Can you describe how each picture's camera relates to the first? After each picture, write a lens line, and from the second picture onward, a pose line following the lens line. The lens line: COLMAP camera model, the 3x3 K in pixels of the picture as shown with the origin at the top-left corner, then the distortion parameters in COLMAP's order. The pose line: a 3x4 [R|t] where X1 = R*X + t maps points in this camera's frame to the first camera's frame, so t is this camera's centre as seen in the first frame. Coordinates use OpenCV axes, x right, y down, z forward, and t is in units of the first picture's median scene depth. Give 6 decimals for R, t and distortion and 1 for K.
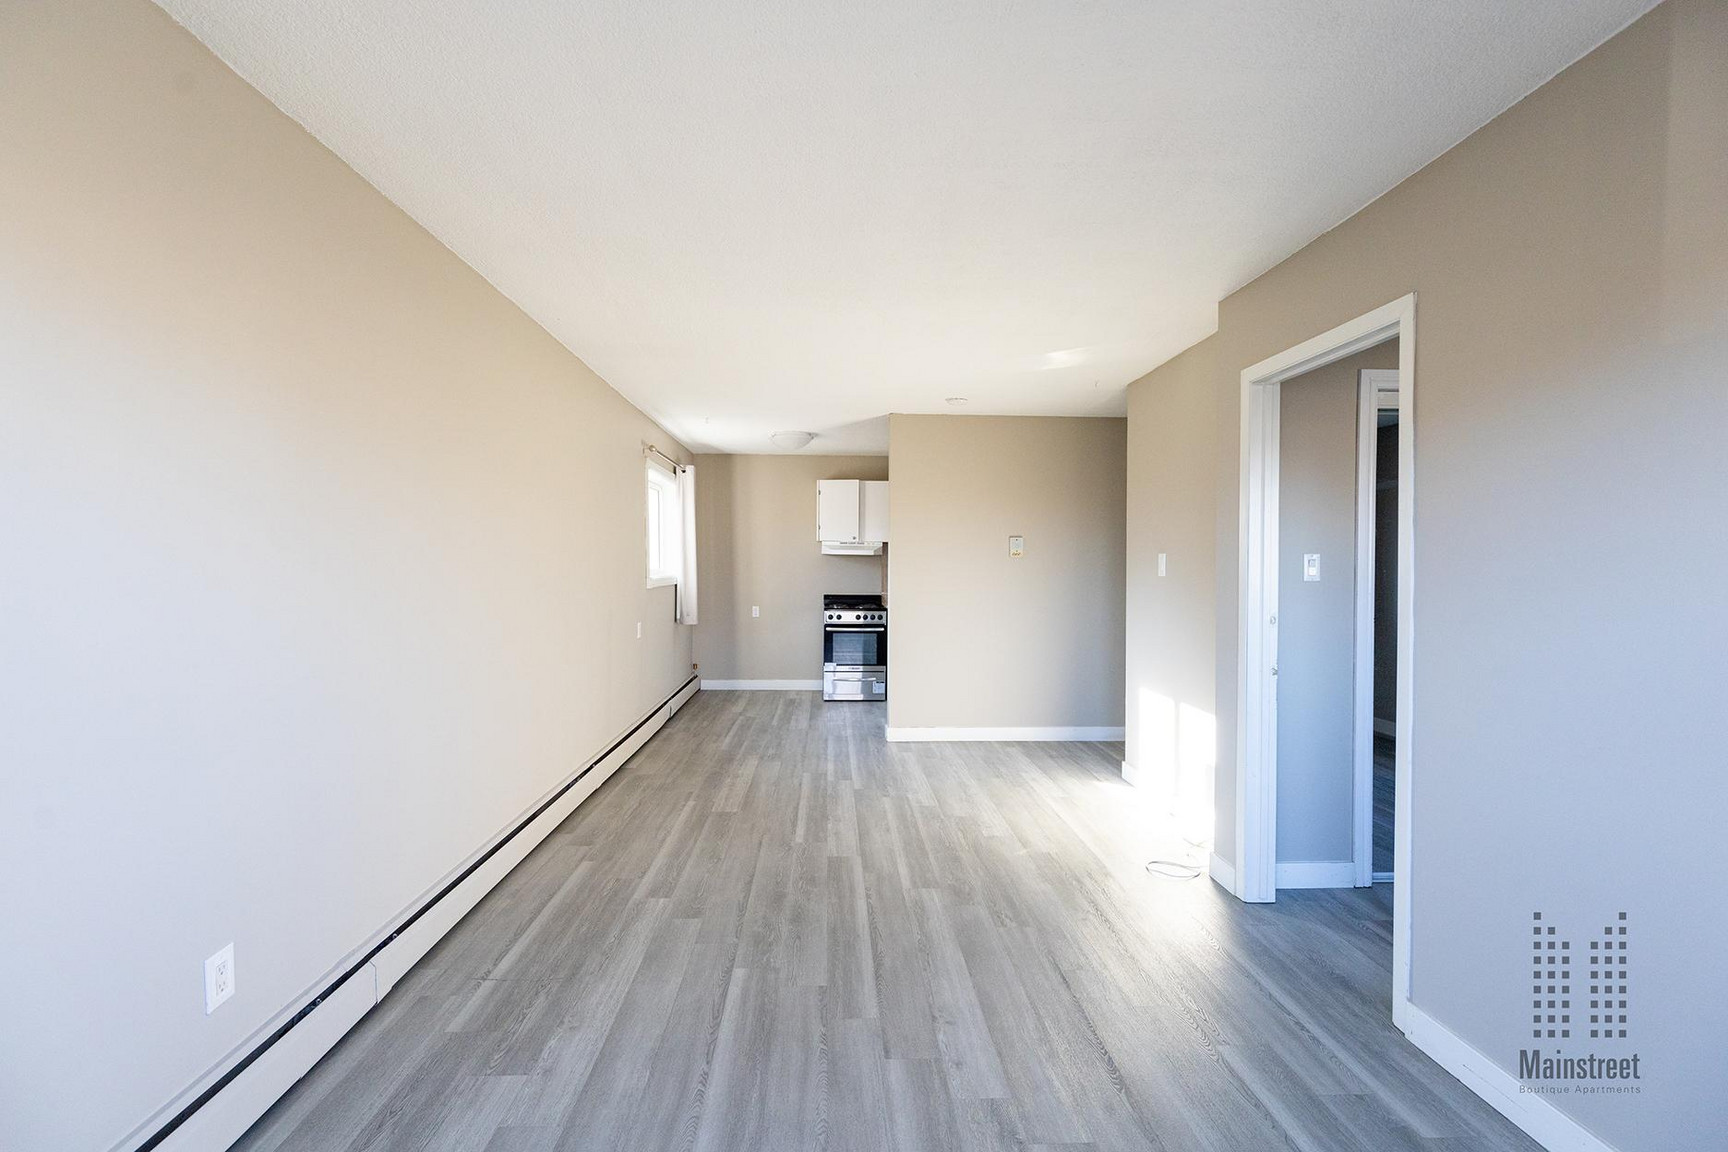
lens RADIAL K [[772.0, 0, 875.6], [0, 772.0, 573.1], [0, 0, 1]] dist [0.002495, 0.000006]
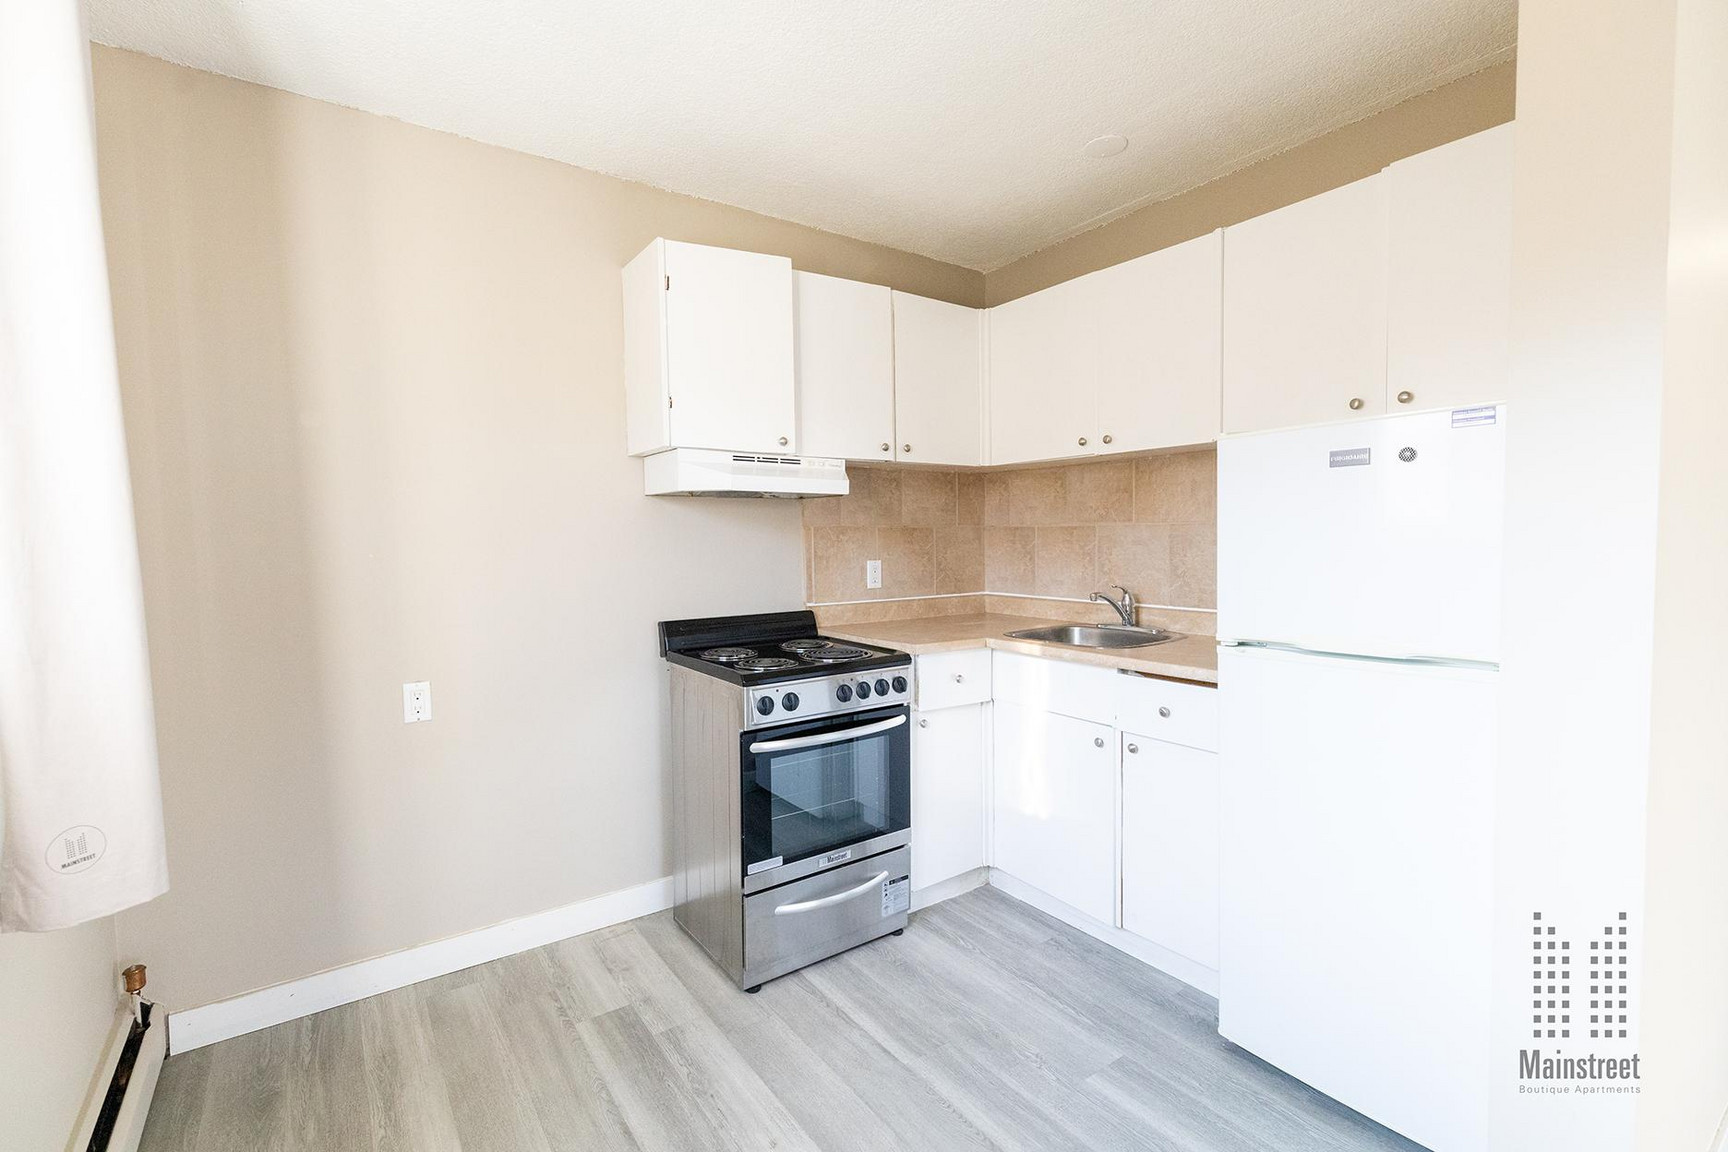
lens RADIAL K [[772.0, 0, 862.1], [0, 772.0, 588.5], [0, 0, 1]] dist [0.002495, 0.000006]
pose [[0.842508, -0.045717, 0.536740, -0.178259], [0.017719, 0.998205, 0.057209, -0.002170], [-0.538392, -0.038689, 0.841806, 0.736315]]
